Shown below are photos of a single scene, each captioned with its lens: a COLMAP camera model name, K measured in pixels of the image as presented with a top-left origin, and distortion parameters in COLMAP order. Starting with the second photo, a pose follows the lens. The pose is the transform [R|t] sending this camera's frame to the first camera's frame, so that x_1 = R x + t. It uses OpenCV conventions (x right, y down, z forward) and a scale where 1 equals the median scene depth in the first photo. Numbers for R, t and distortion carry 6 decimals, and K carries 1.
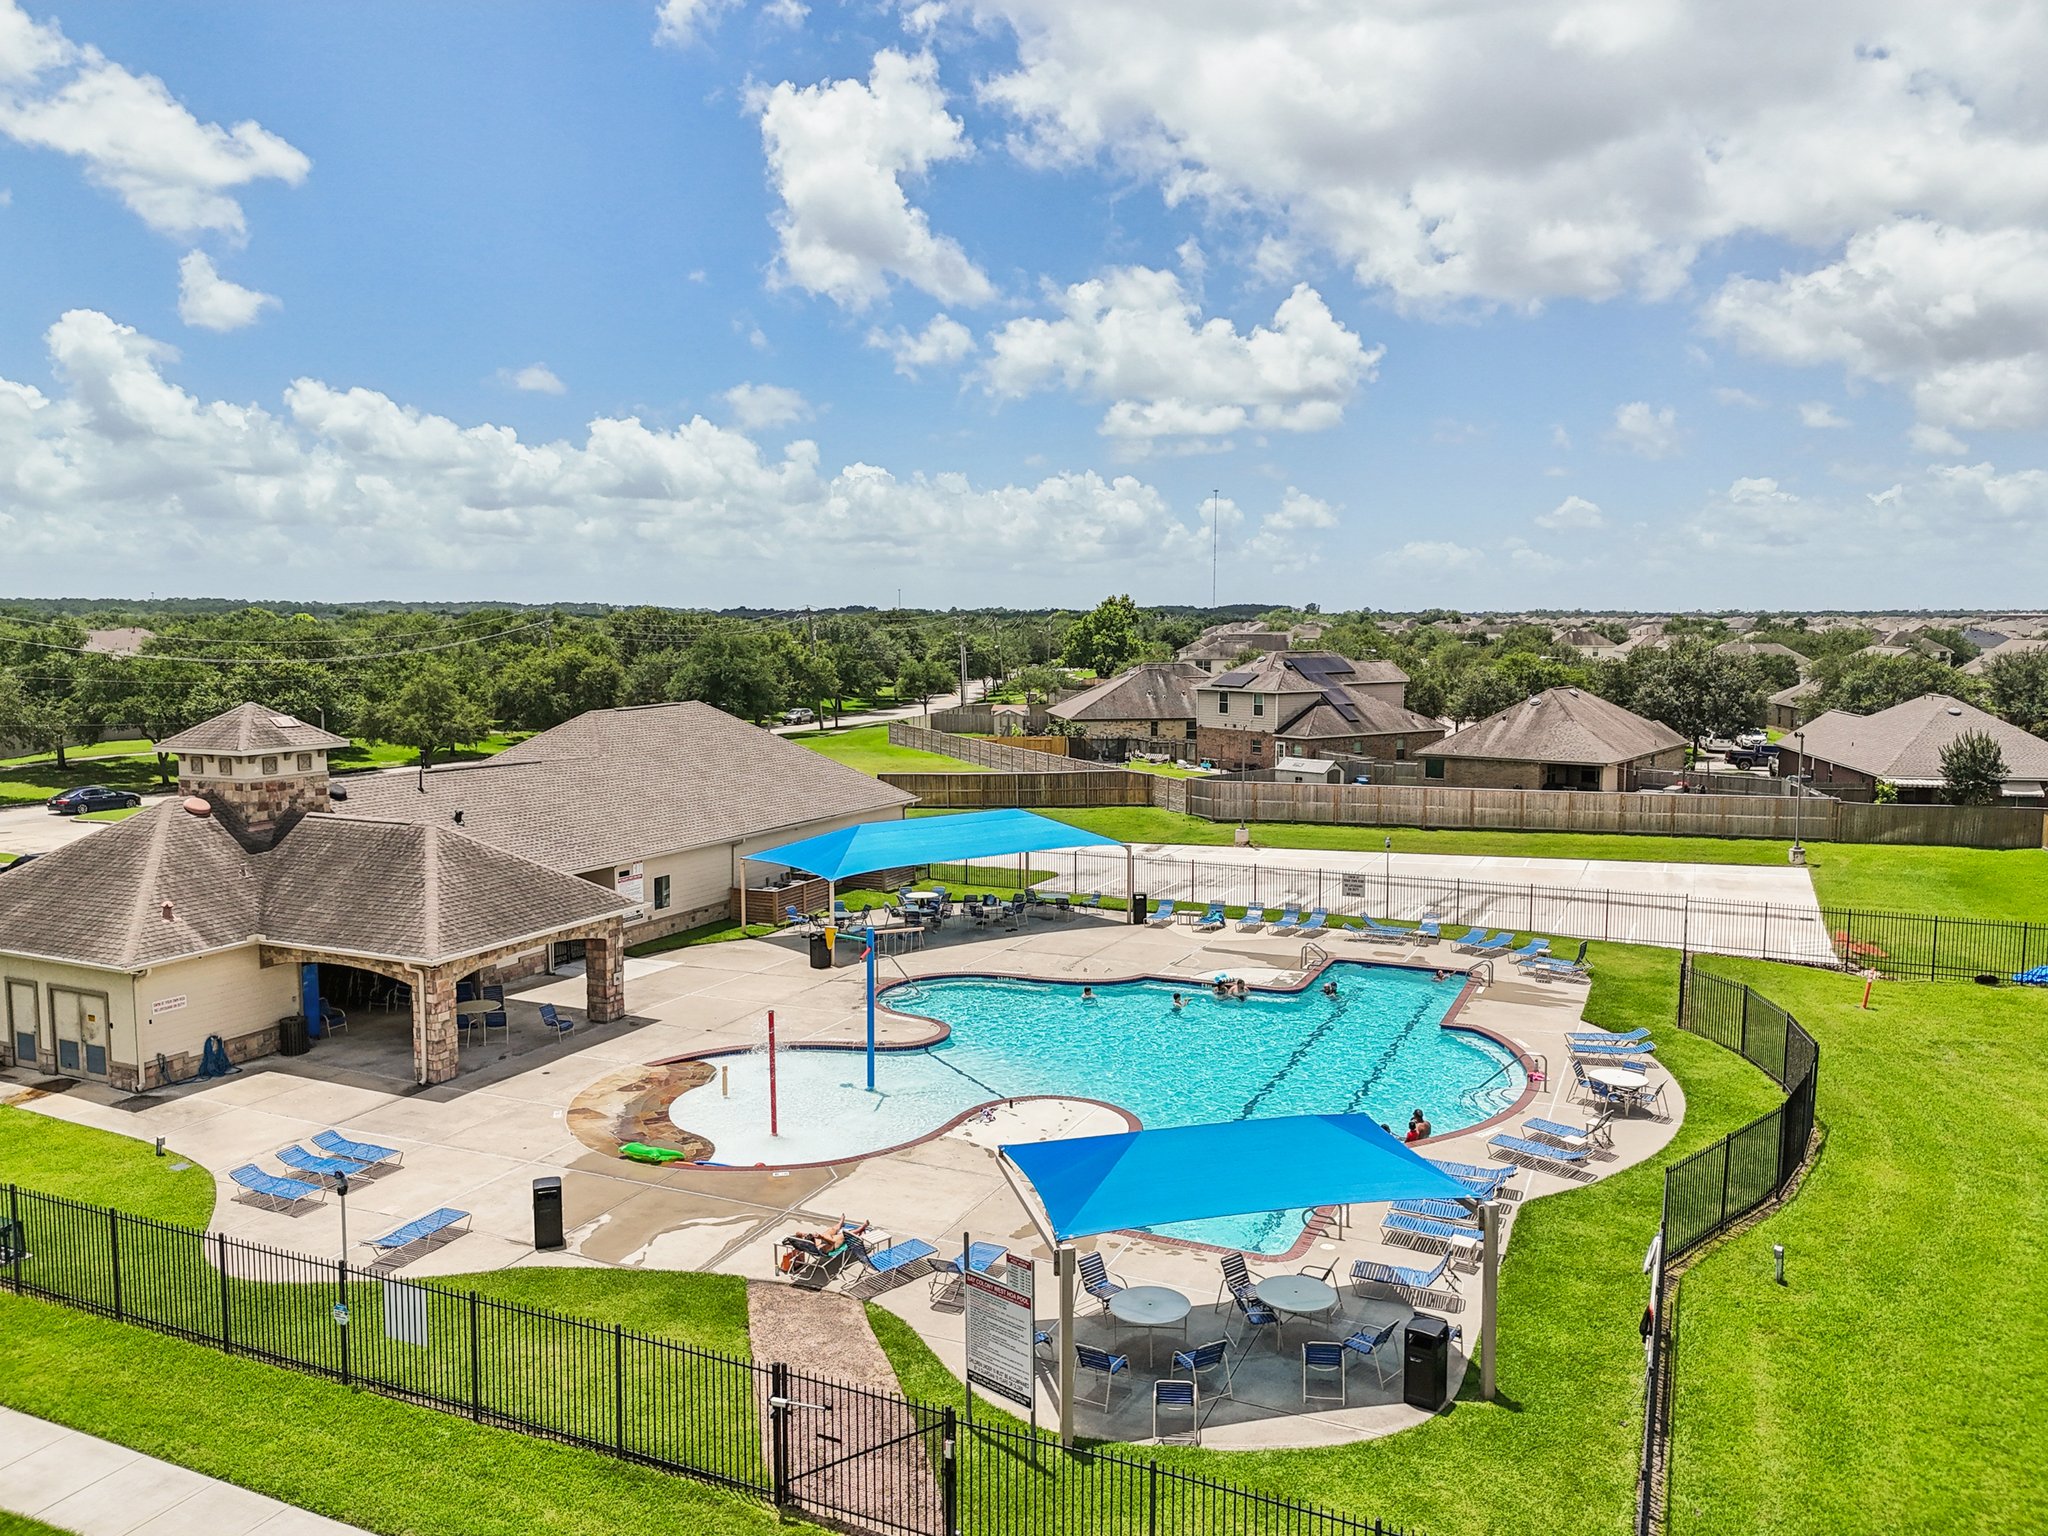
lens RADIAL K [[1520.5, 0, 1024.0], [0, 1520.5, 768.0], [0, 0, 1]] dist [0.058752, -0.041183]
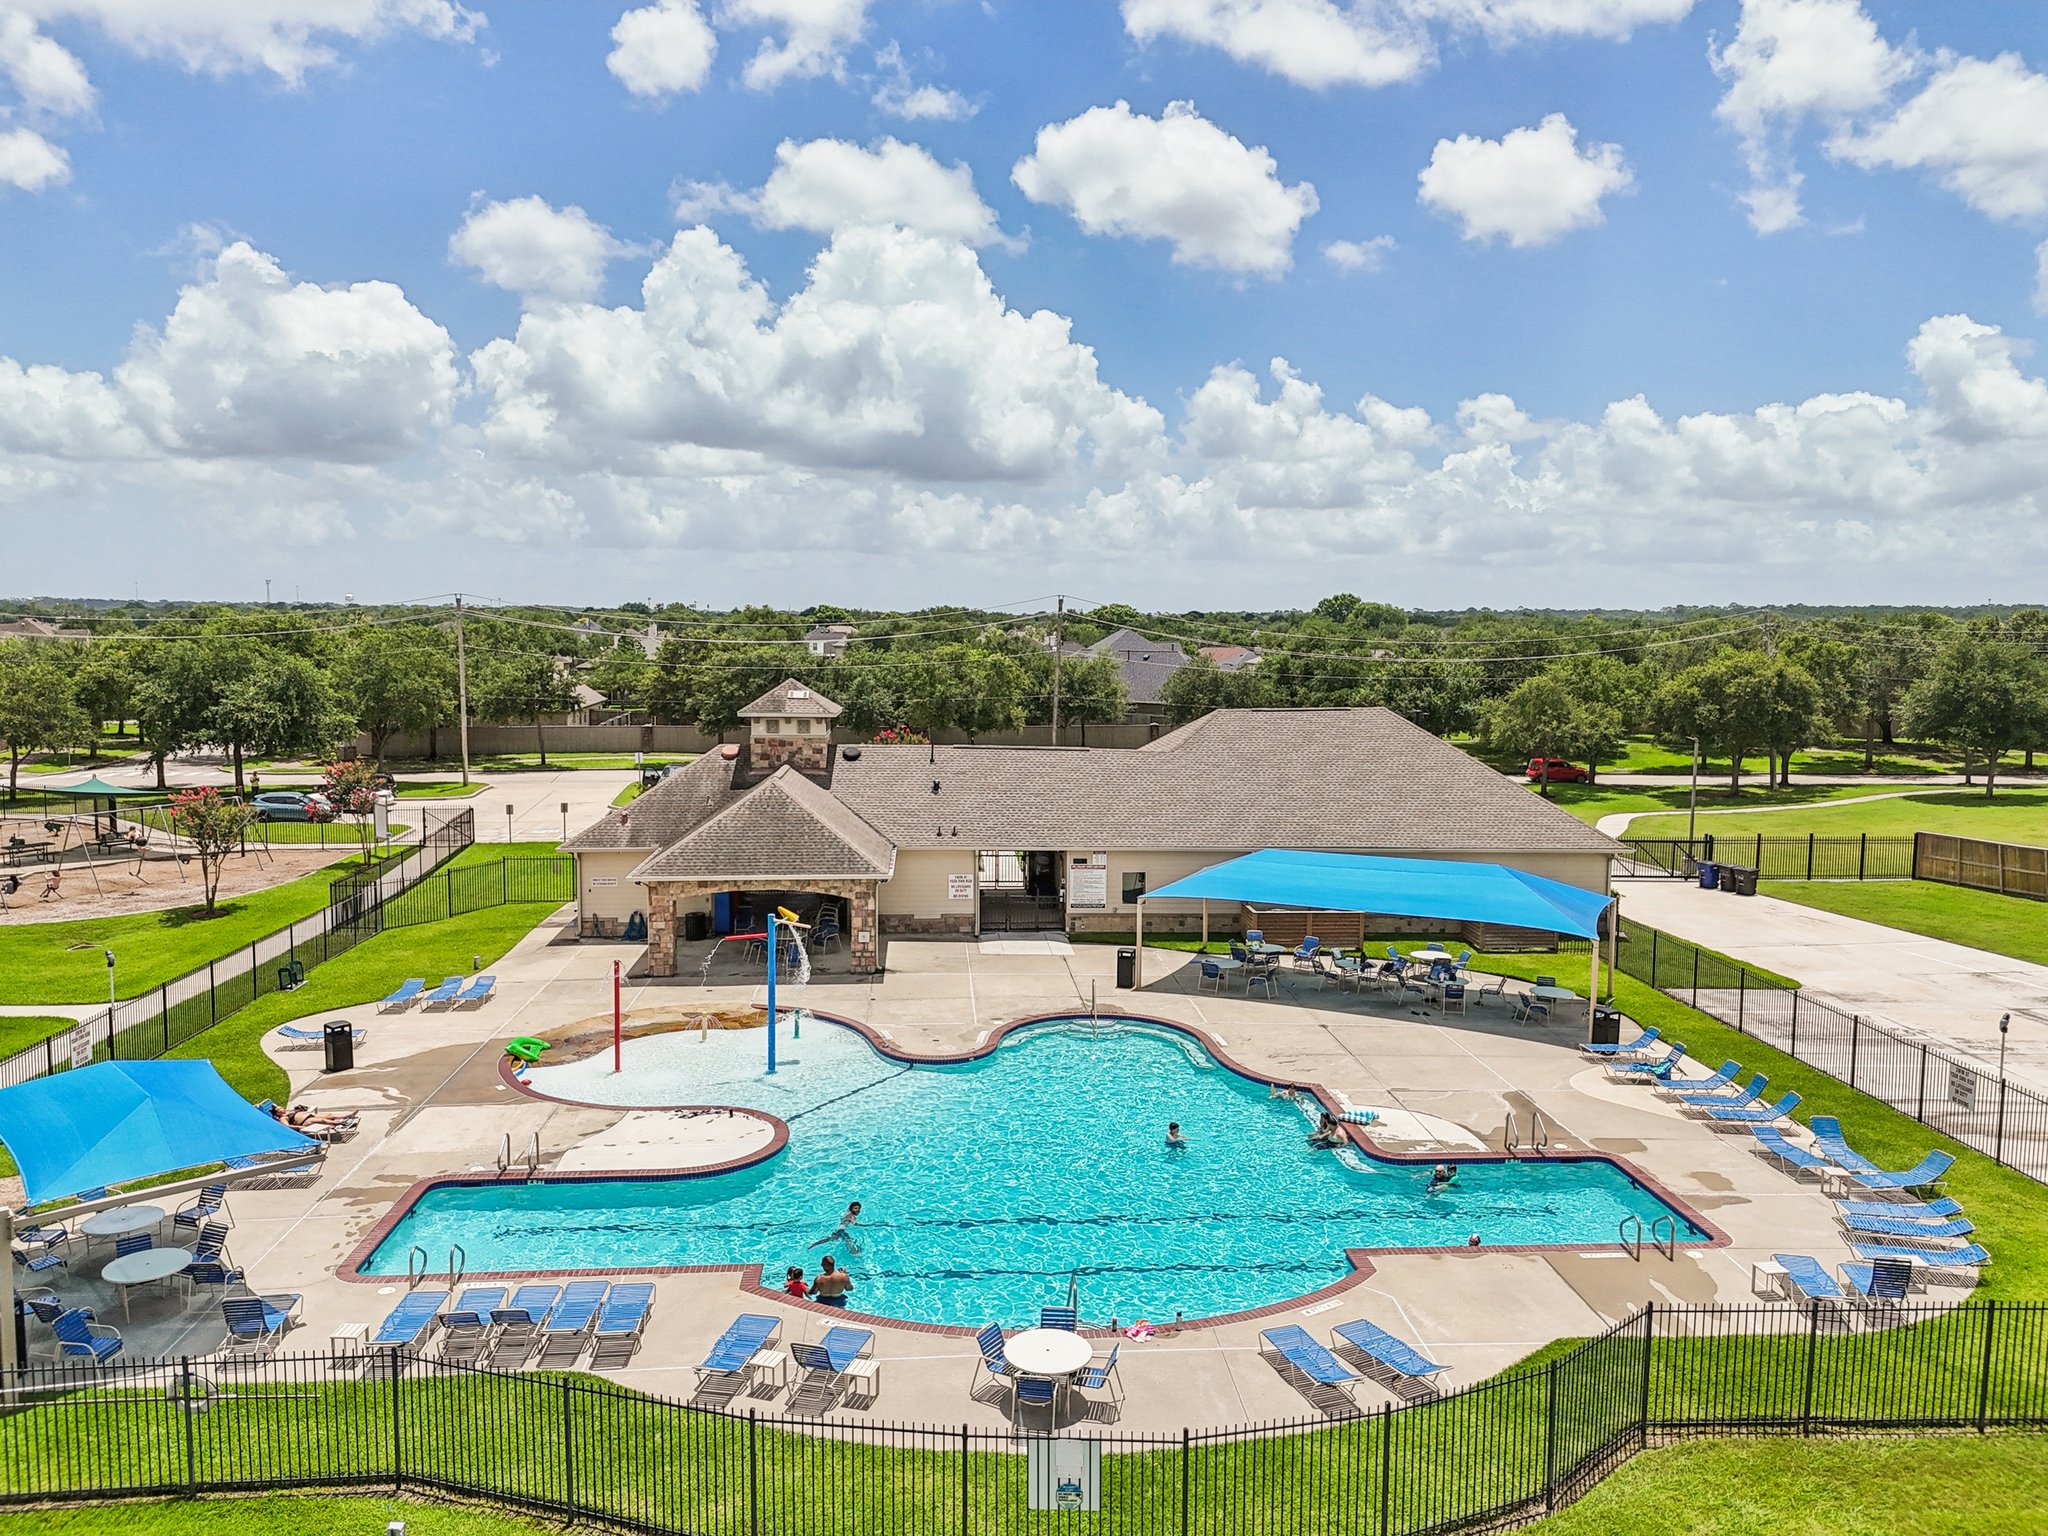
lens RADIAL K [[1521.3, 0, 1024.6], [0, 1521.3, 810.4], [0, 0, 1]] dist [0.019195, 0.003674]
pose [[0.476027, 0.113787, -0.872038, 0.487141], [-0.092818, 0.992556, 0.078846, -0.034345], [0.874519, 0.043408, 0.483045, 0.372941]]
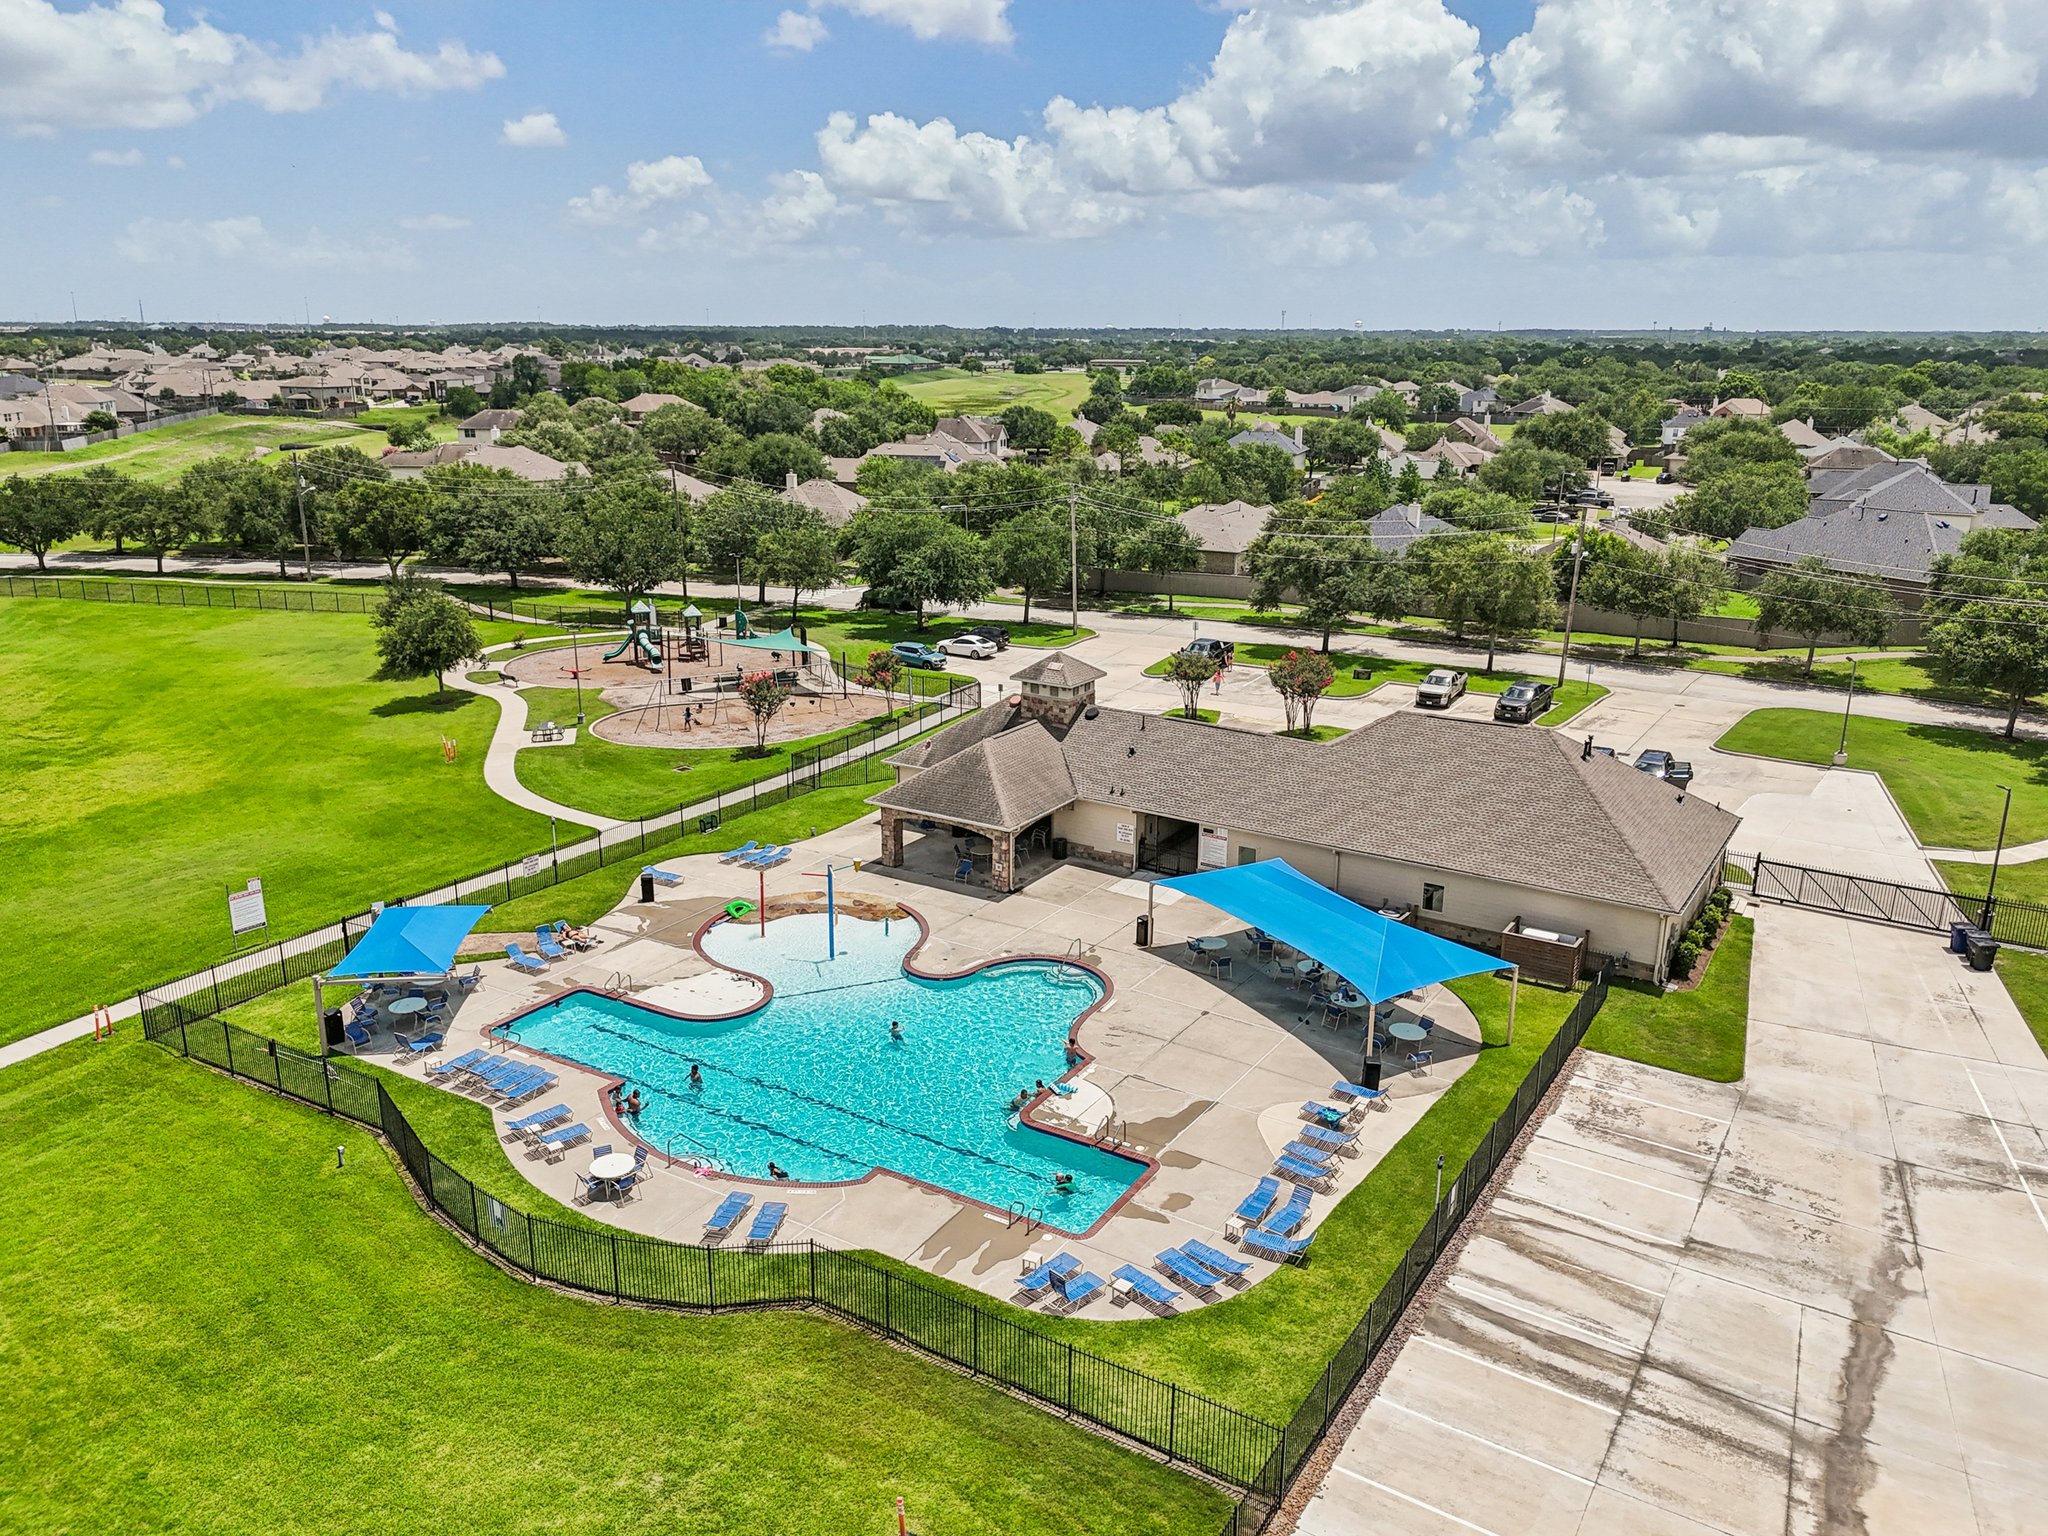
lens RADIAL K [[1466.6, 0, 1027.3], [0, 1466.6, 888.4], [0, 0, 1]] dist [0.062467, 0.000530]
pose [[-0.122159, 0.347117, -0.929832, 0.750942], [-0.105417, 0.927011, 0.359914, -0.256644], [0.986896, 0.141987, -0.076651, 0.756877]]
